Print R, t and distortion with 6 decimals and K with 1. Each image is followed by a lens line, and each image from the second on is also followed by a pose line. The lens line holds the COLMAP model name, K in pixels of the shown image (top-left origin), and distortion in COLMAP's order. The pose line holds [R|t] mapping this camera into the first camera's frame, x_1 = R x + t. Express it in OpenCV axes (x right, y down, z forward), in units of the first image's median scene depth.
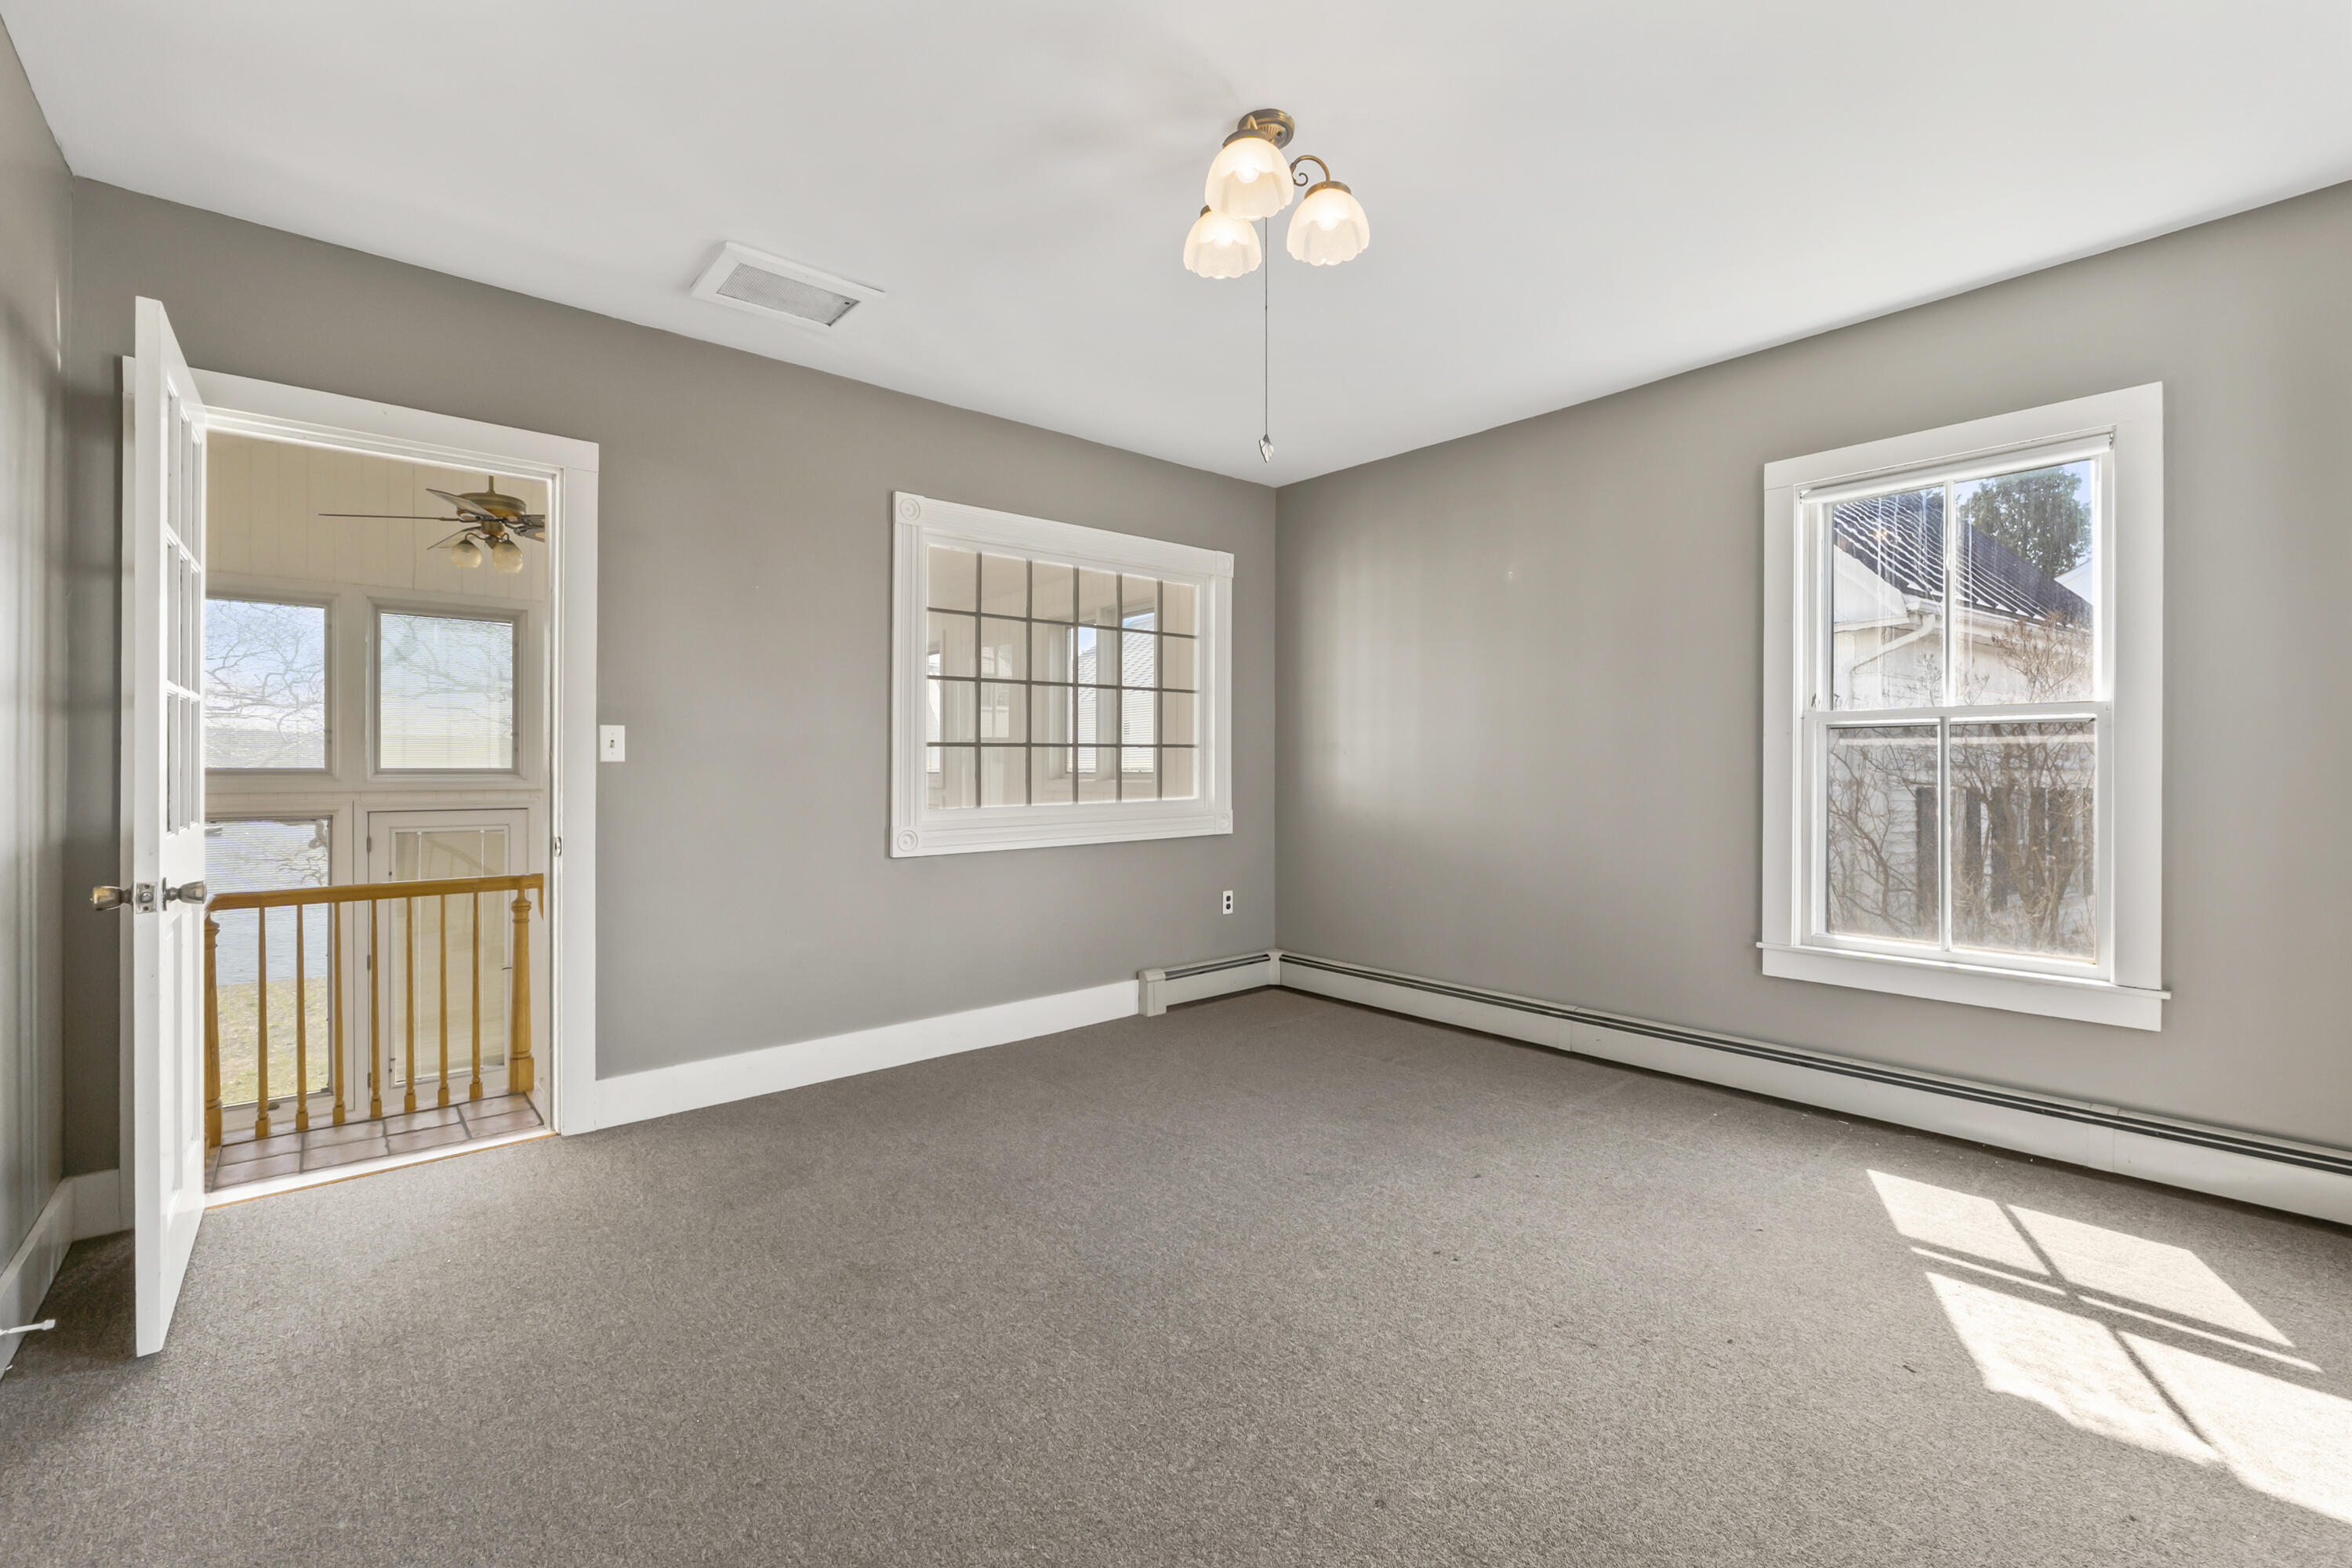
lens RADIAL K [[996.1, 0, 1174.1], [0, 996.1, 769.7], [0, 0, 1]] dist [-0.006076, -0.000084]
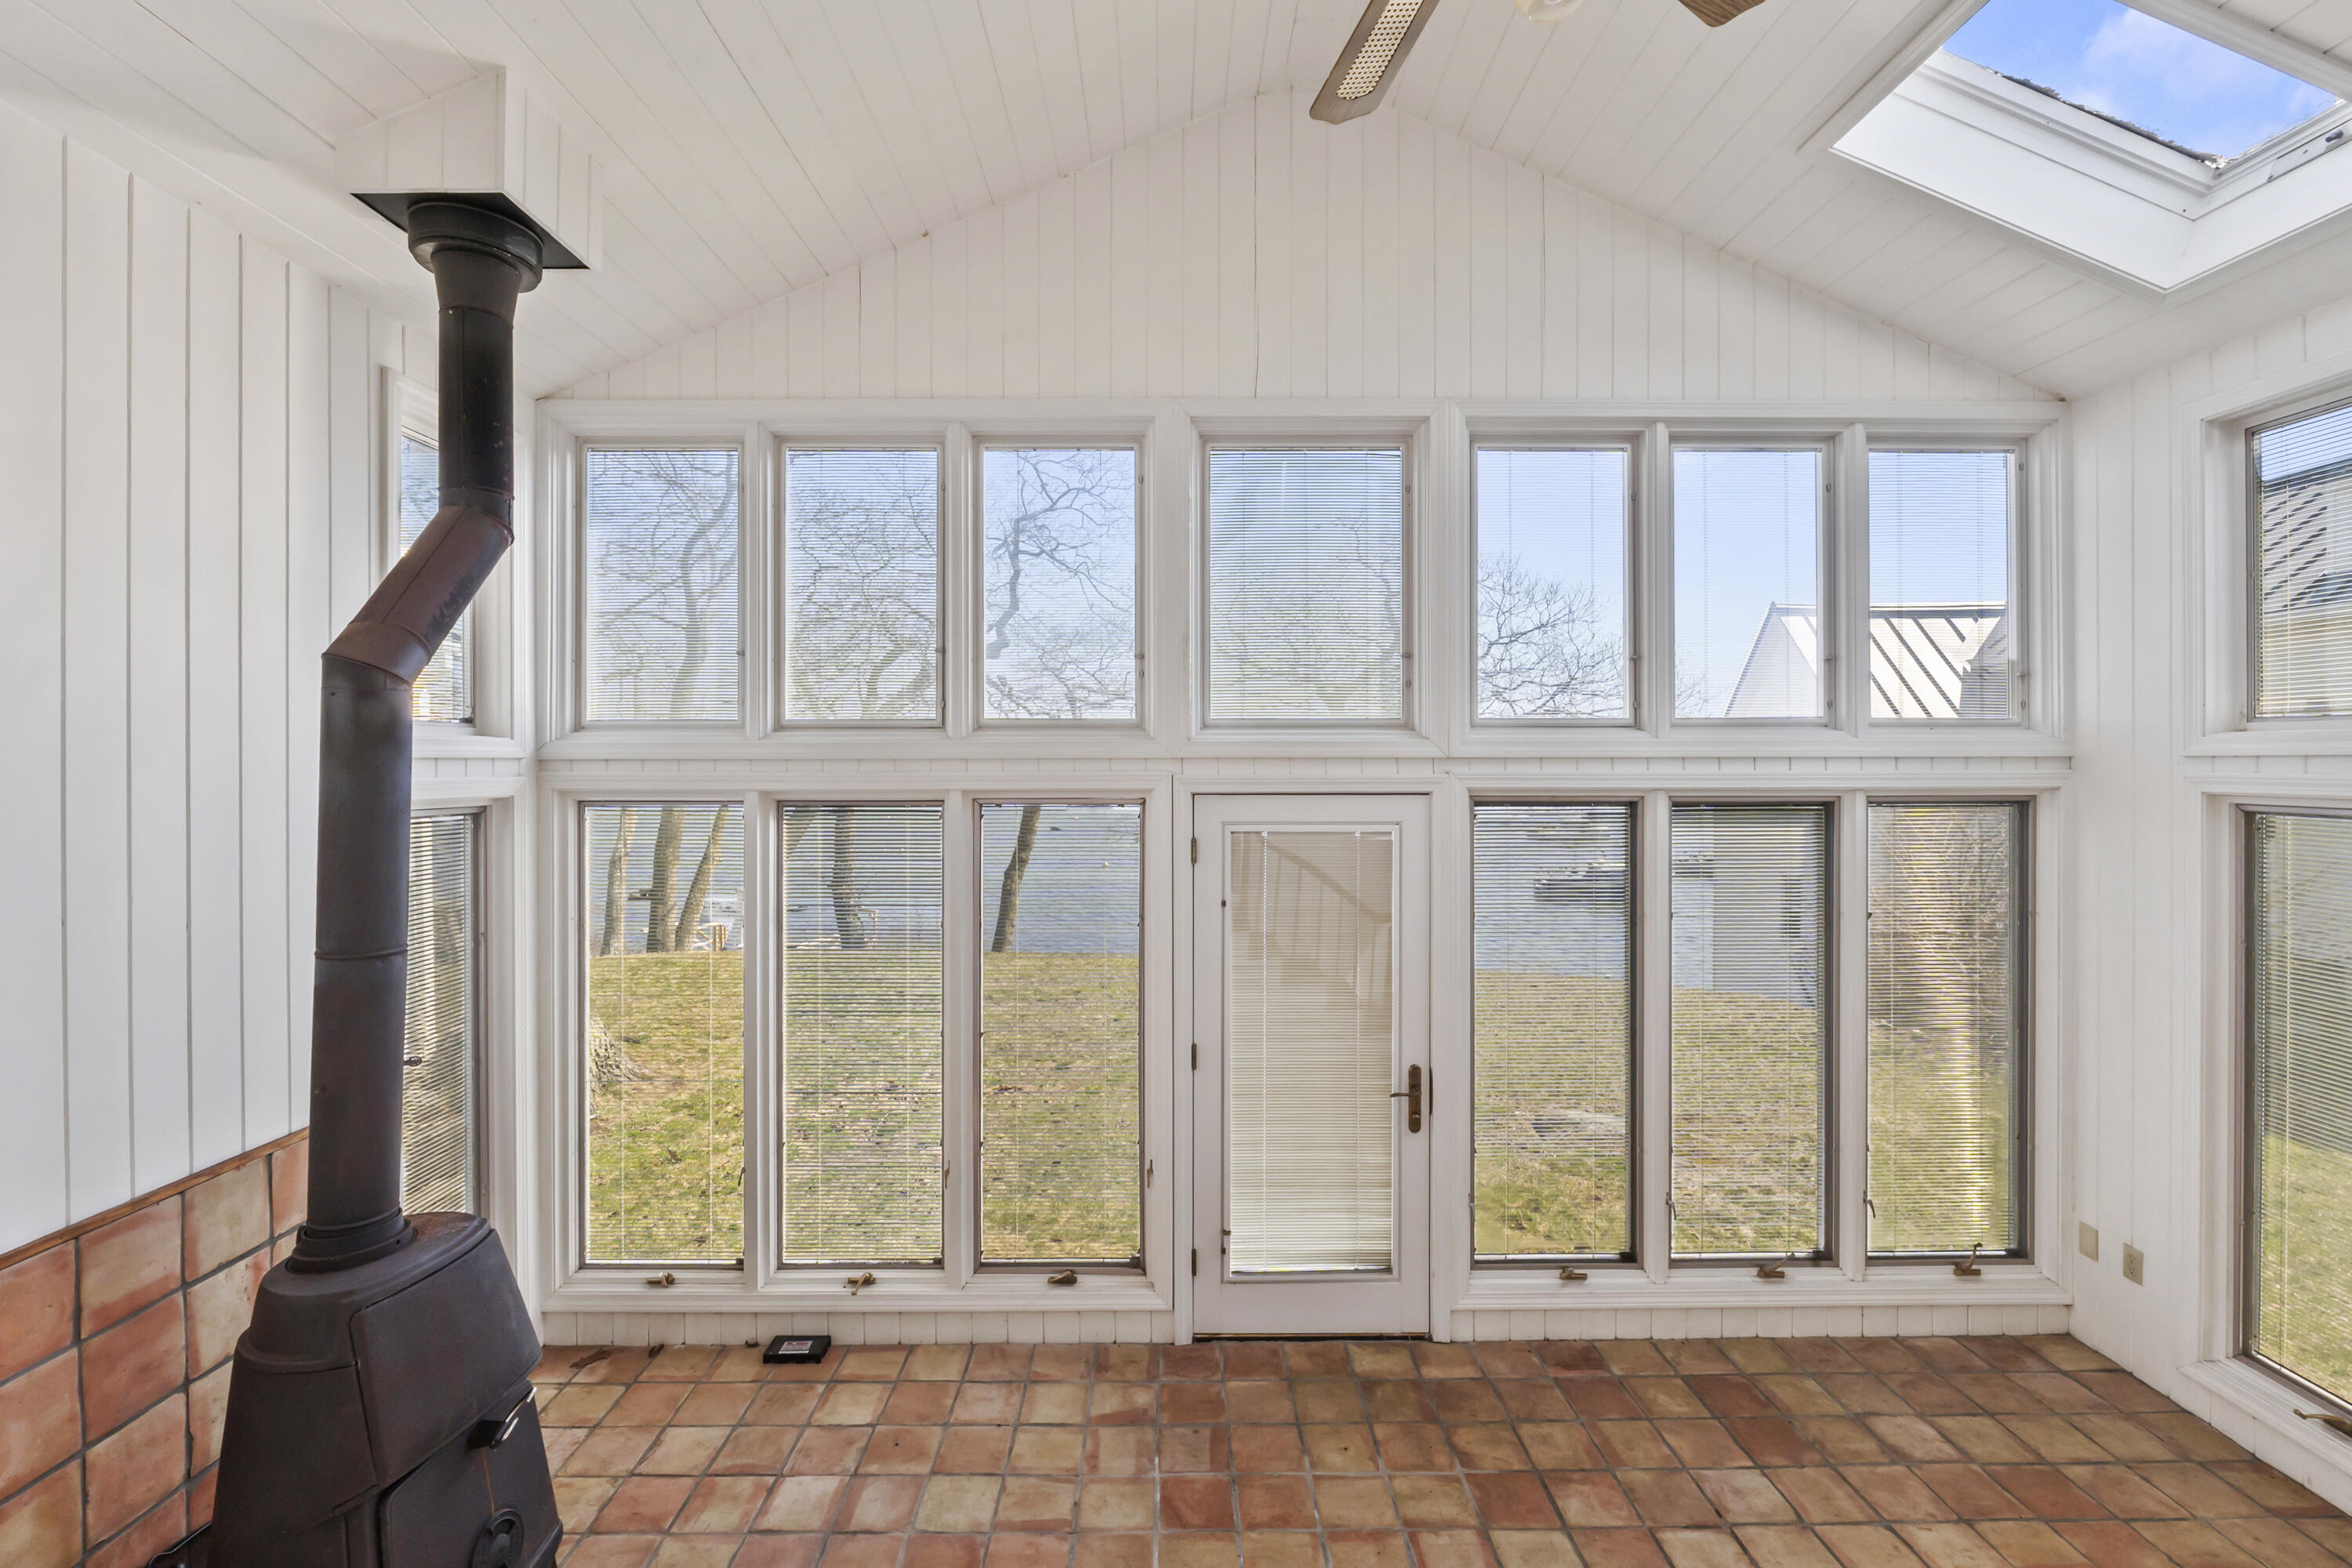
lens RADIAL K [[996.1, 0, 1174.1], [0, 996.1, 769.7], [0, 0, 1]] dist [-0.006076, -0.000084]
pose [[0.759537, 0.003238, -0.650456, -0.444003], [0.001083, 0.999980, 0.006243, 0.024936], [0.650463, -0.005446, 0.759518, 0.553025]]
